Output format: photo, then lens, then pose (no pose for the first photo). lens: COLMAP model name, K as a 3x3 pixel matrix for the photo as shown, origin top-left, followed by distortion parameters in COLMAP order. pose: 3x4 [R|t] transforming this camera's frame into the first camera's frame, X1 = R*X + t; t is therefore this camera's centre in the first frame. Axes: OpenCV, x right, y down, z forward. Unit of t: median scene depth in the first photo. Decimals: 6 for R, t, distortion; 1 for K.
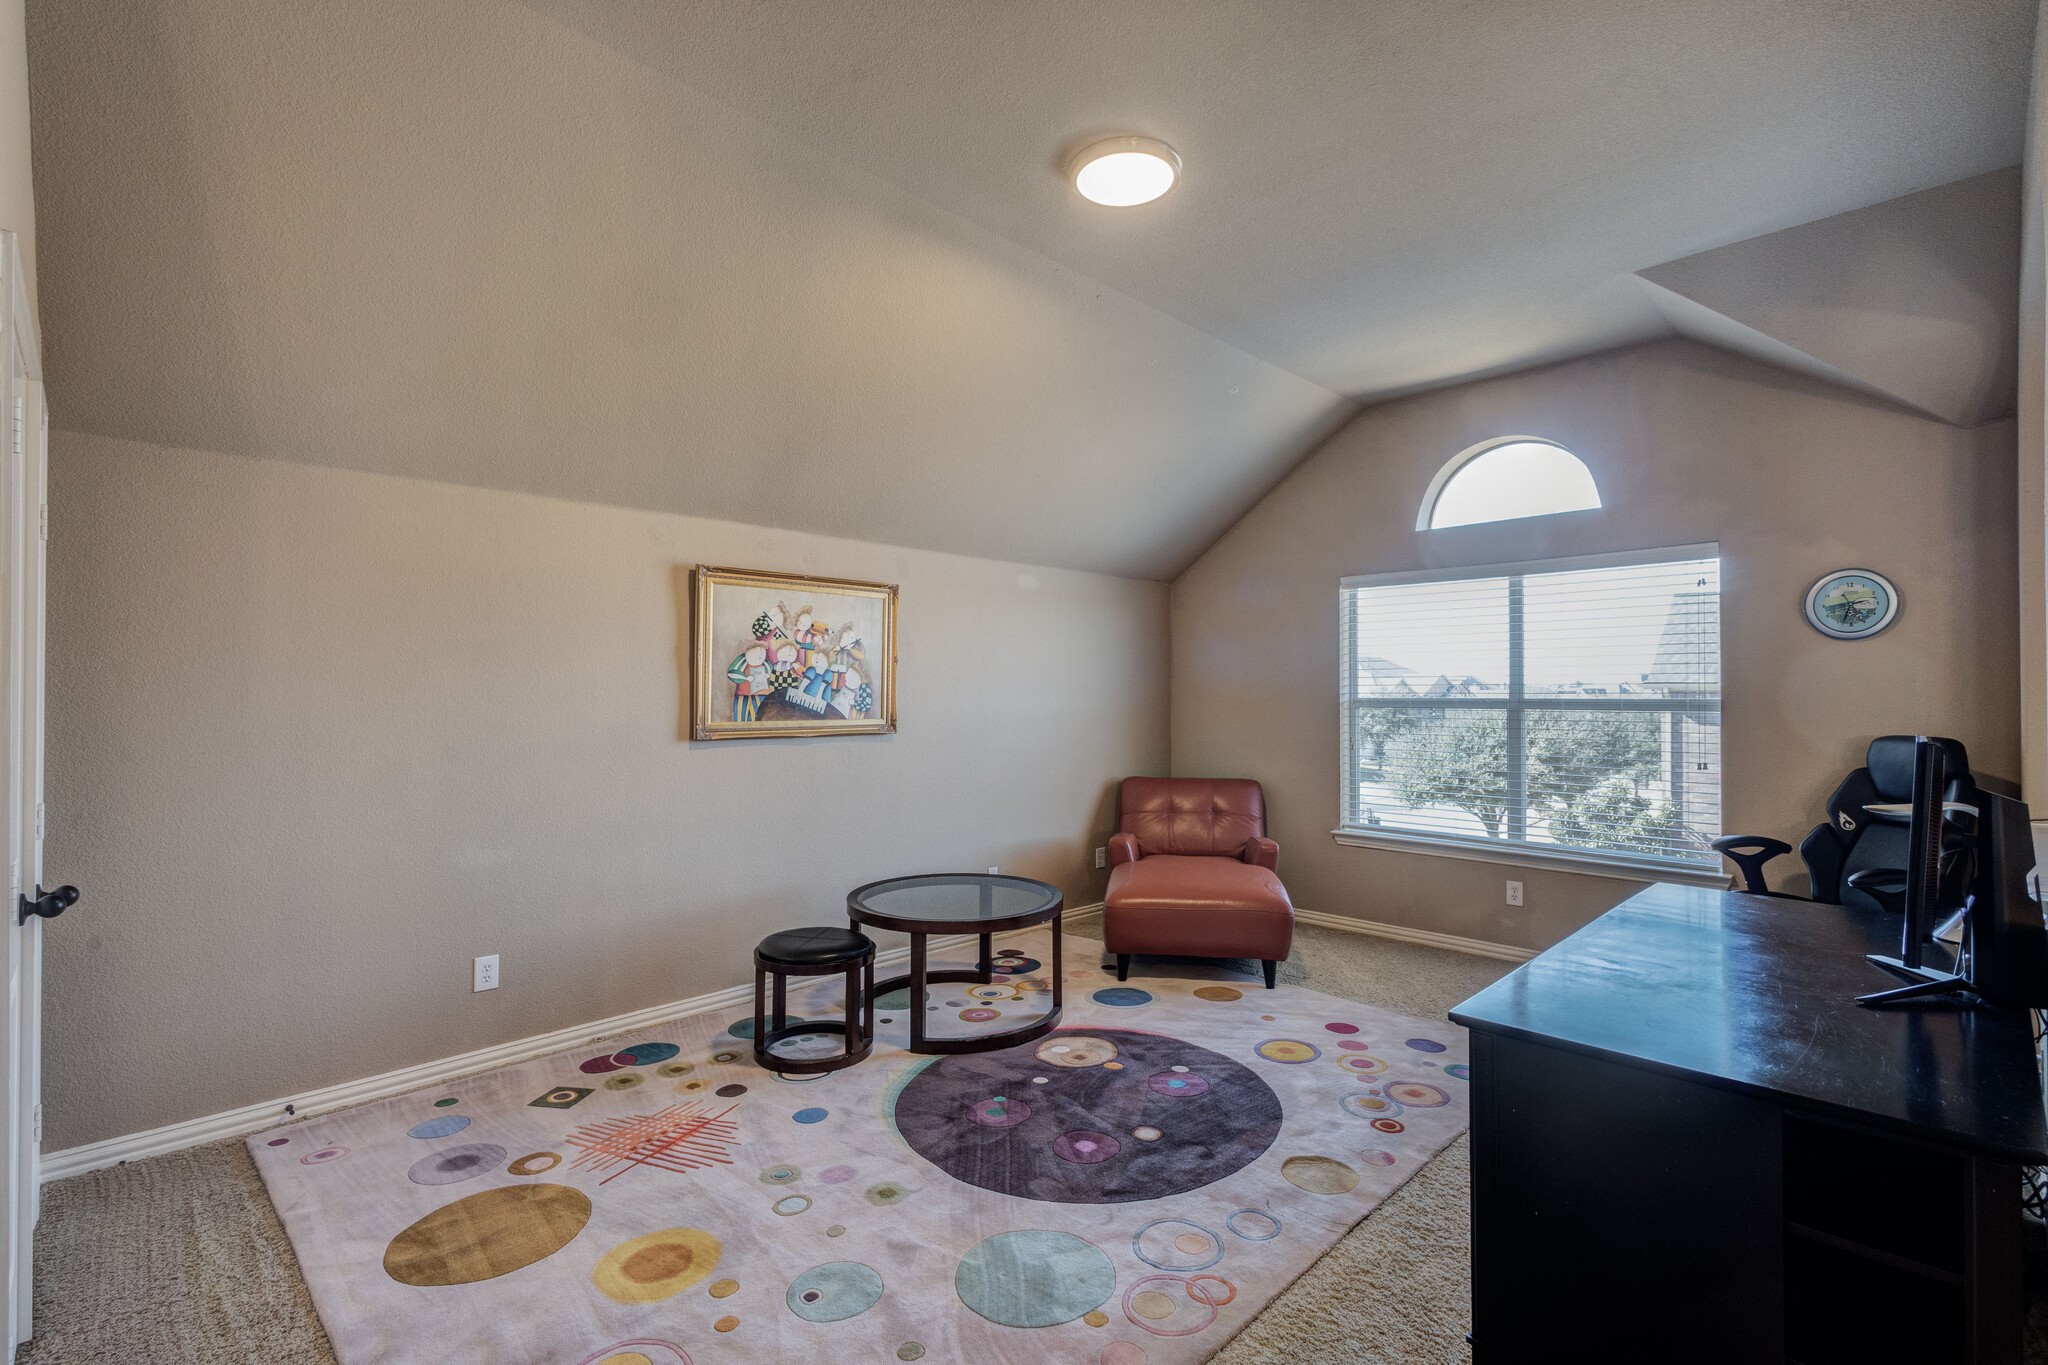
lens RADIAL K [[956.2, 0, 1020.2], [0, 956.2, 676.3], [0, 0, 1]] dist [0.009851, -0.000558]
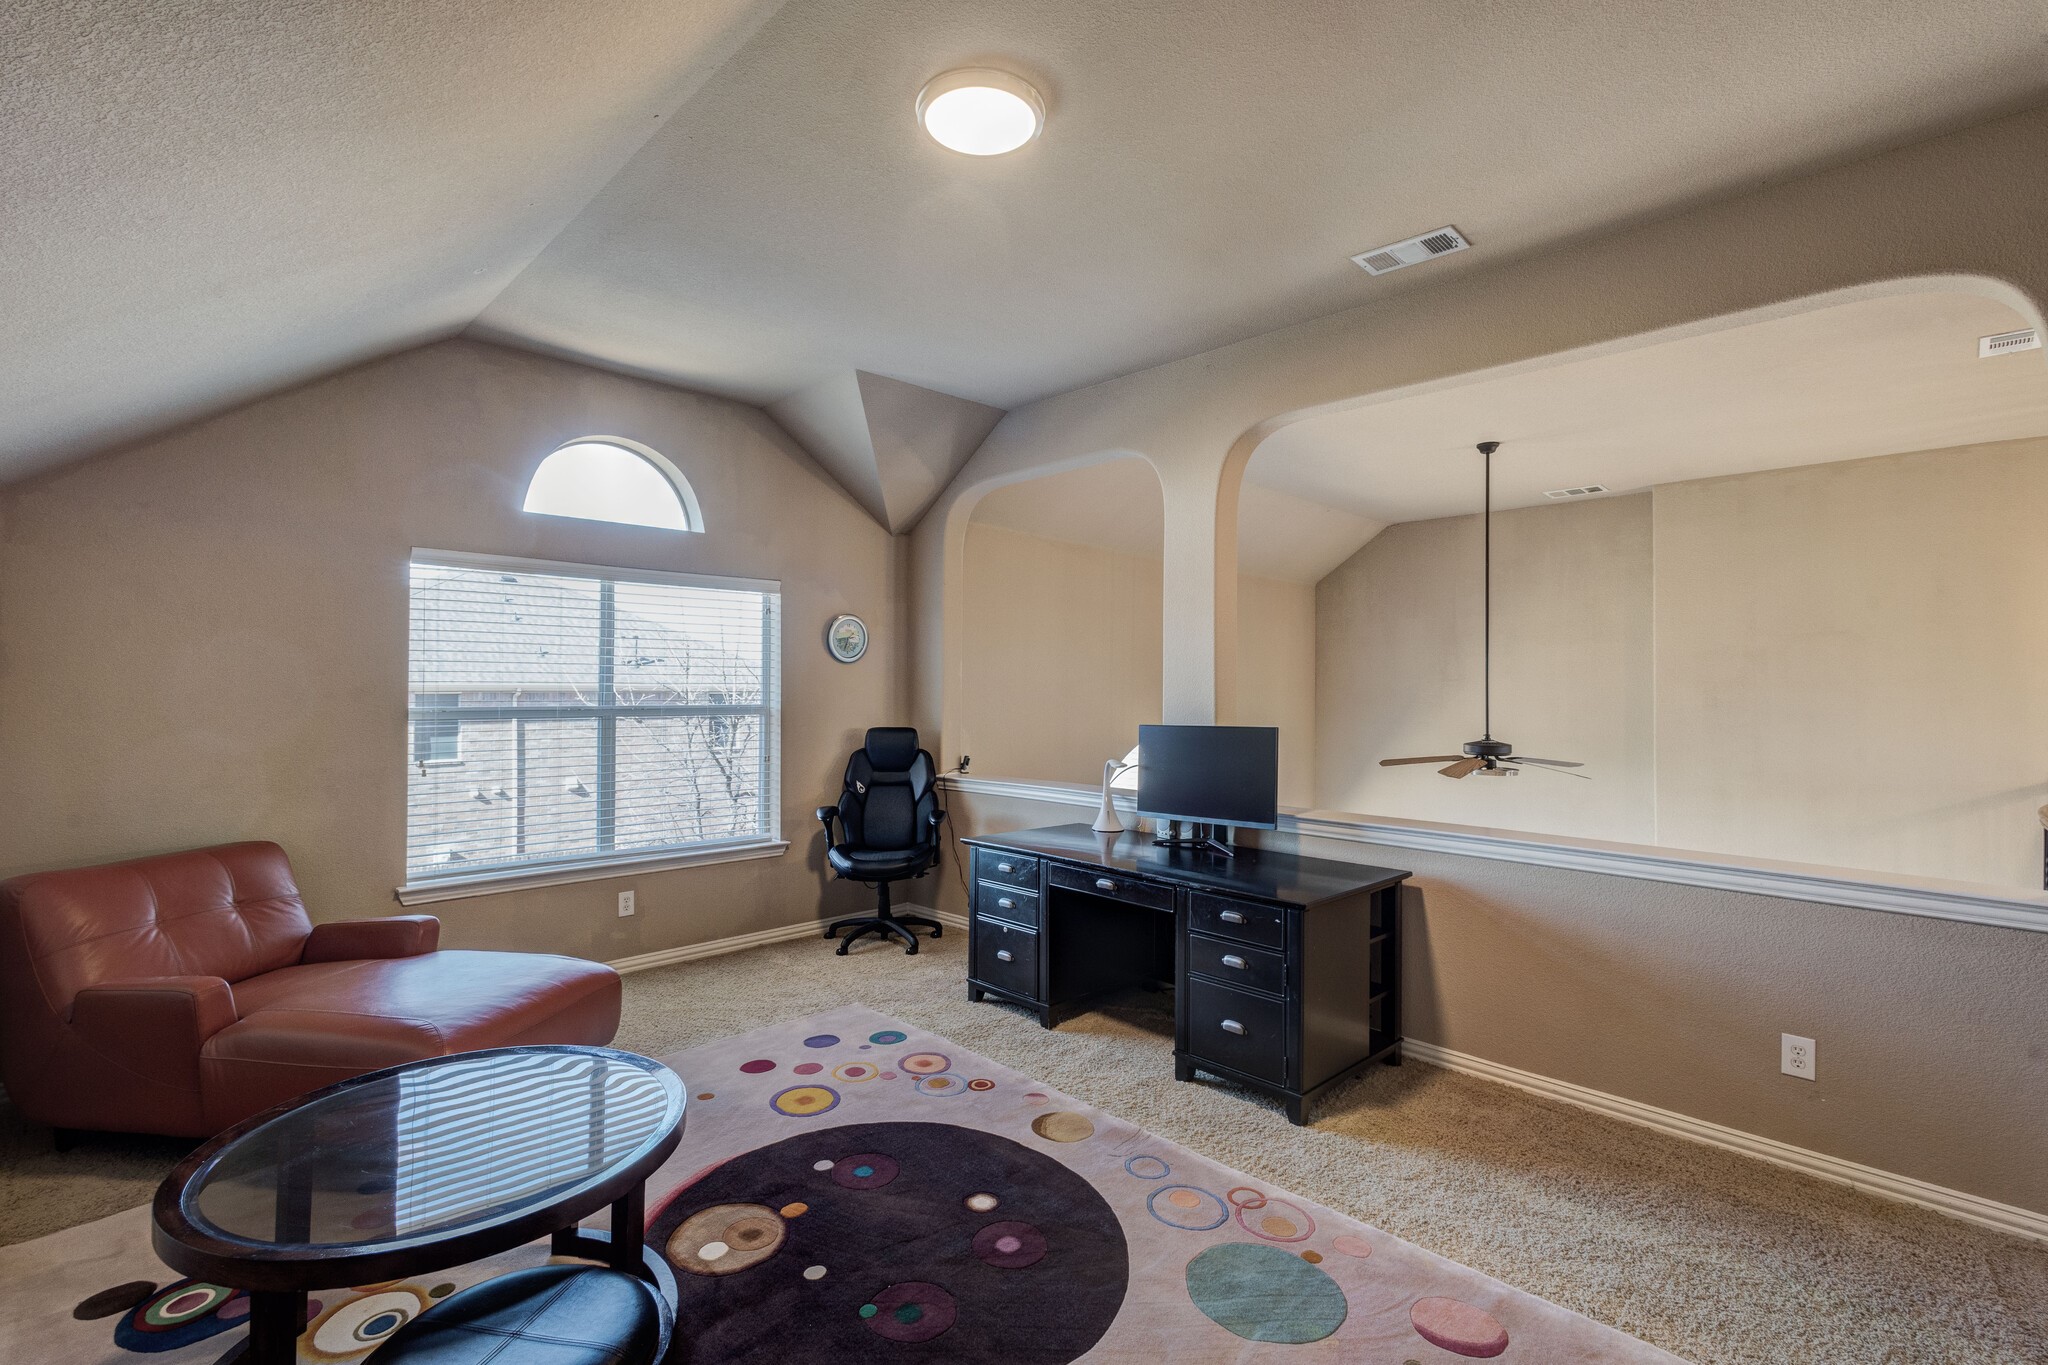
lens RADIAL K [[961.3, 0, 1024.0], [0, 961.3, 682.5], [0, 0, 1]] dist [0.010352, -0.000960]
pose [[-0.015955, 0.003733, 0.999866, -0.635424], [-0.023361, 0.999719, -0.004105, -0.009265], [-0.999600, -0.023424, -0.015864, 0.801686]]
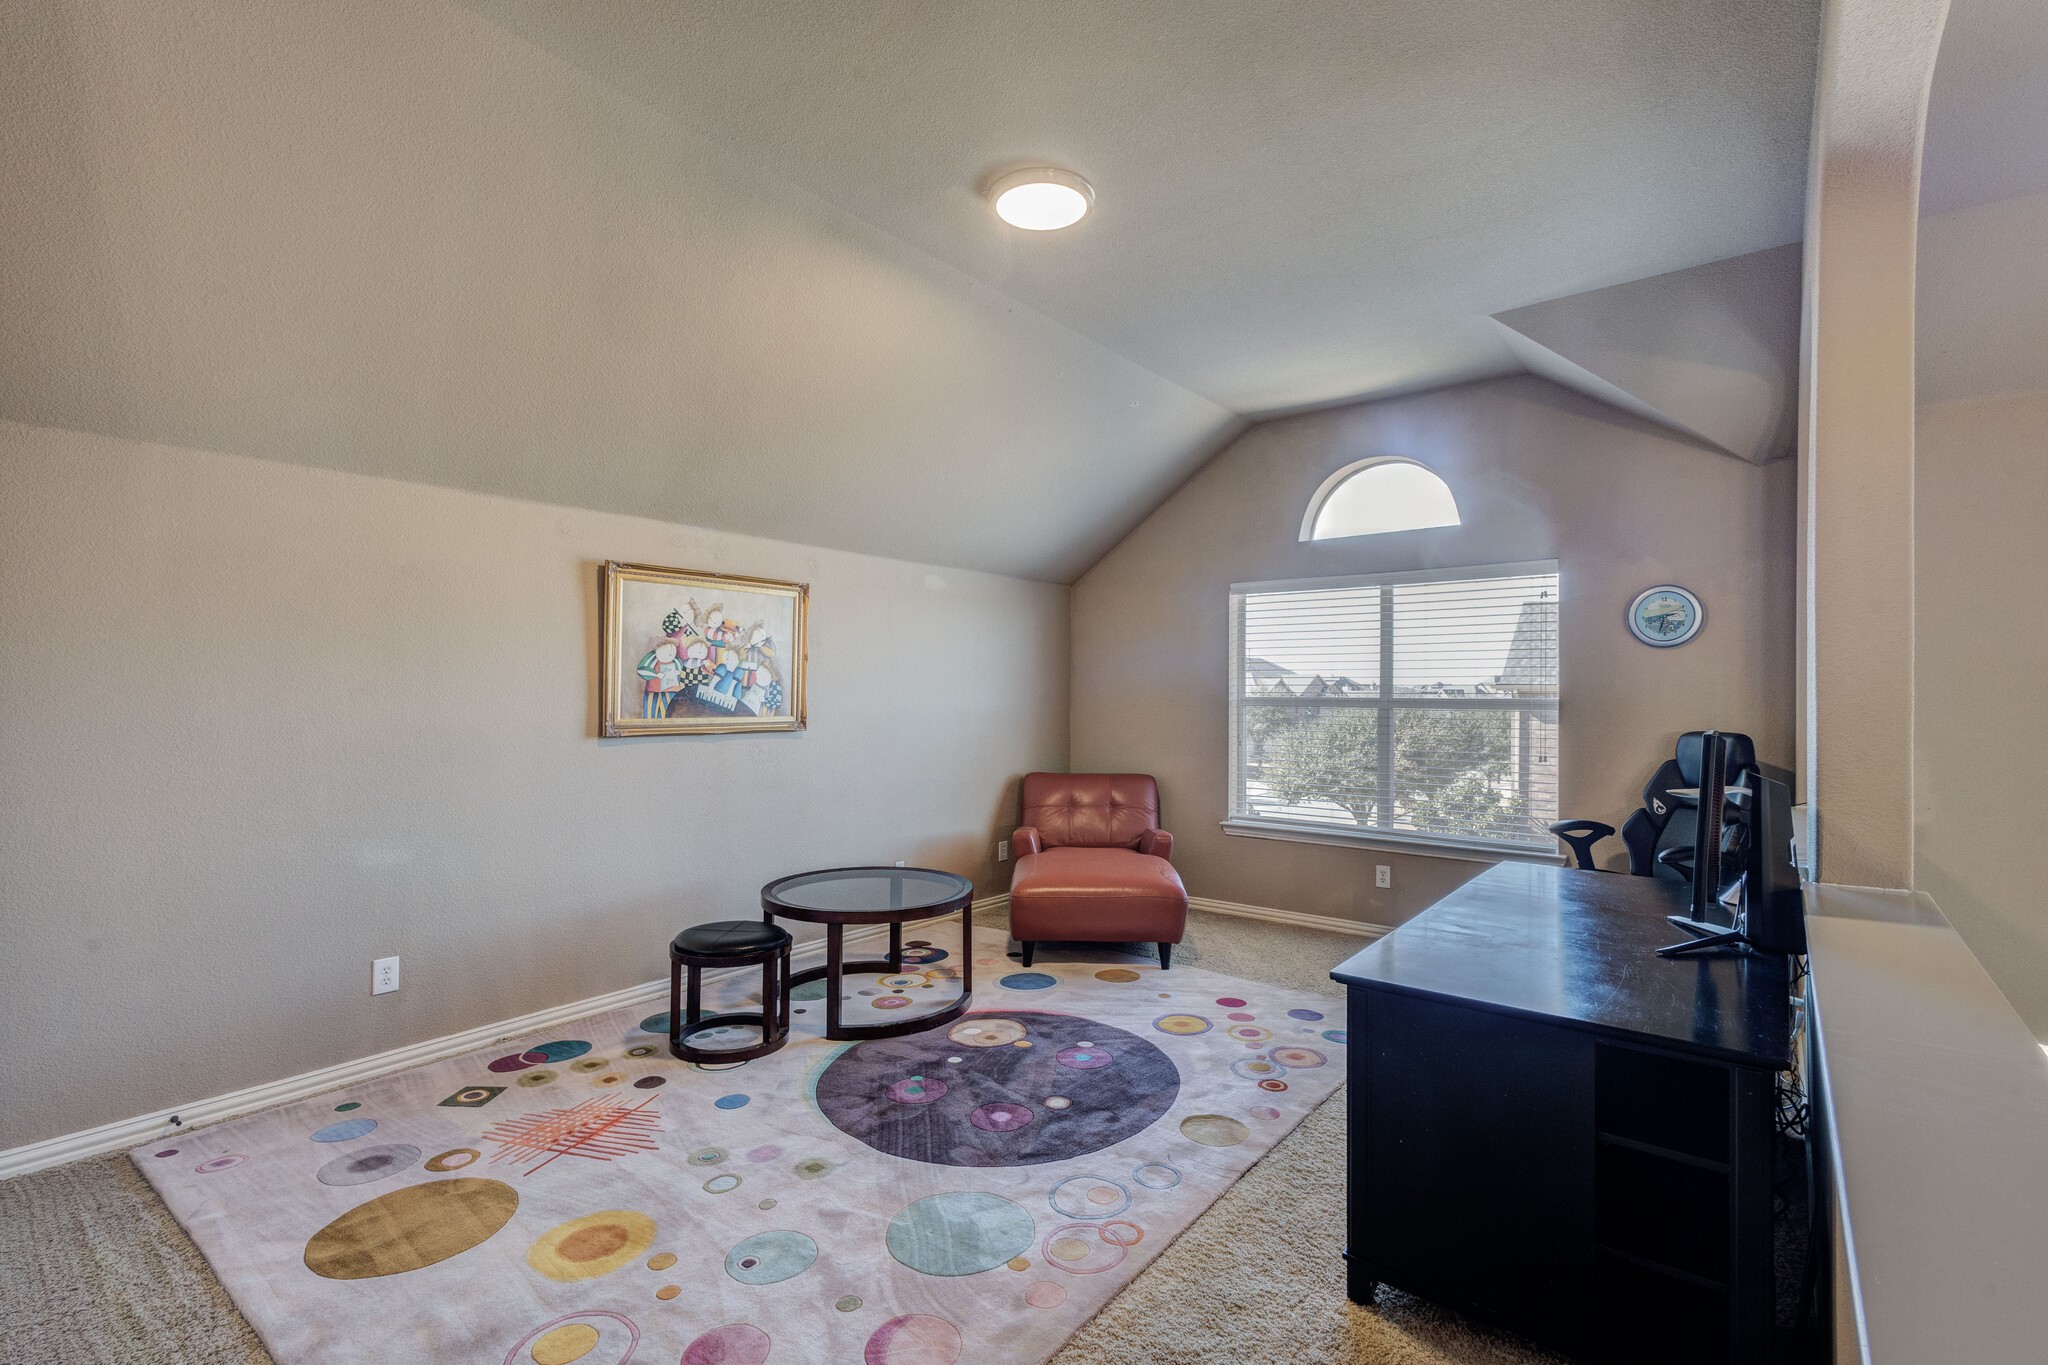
lens RADIAL K [[961.3, 0, 1024.0], [0, 961.3, 682.5], [0, 0, 1]] dist [0.010352, -0.000960]
pose [[0.992861, 0.005377, 0.119153, -0.028541], [-0.006338, 0.999950, 0.007688, -0.000438], [-0.119106, -0.008388, 0.992846, -0.048681]]
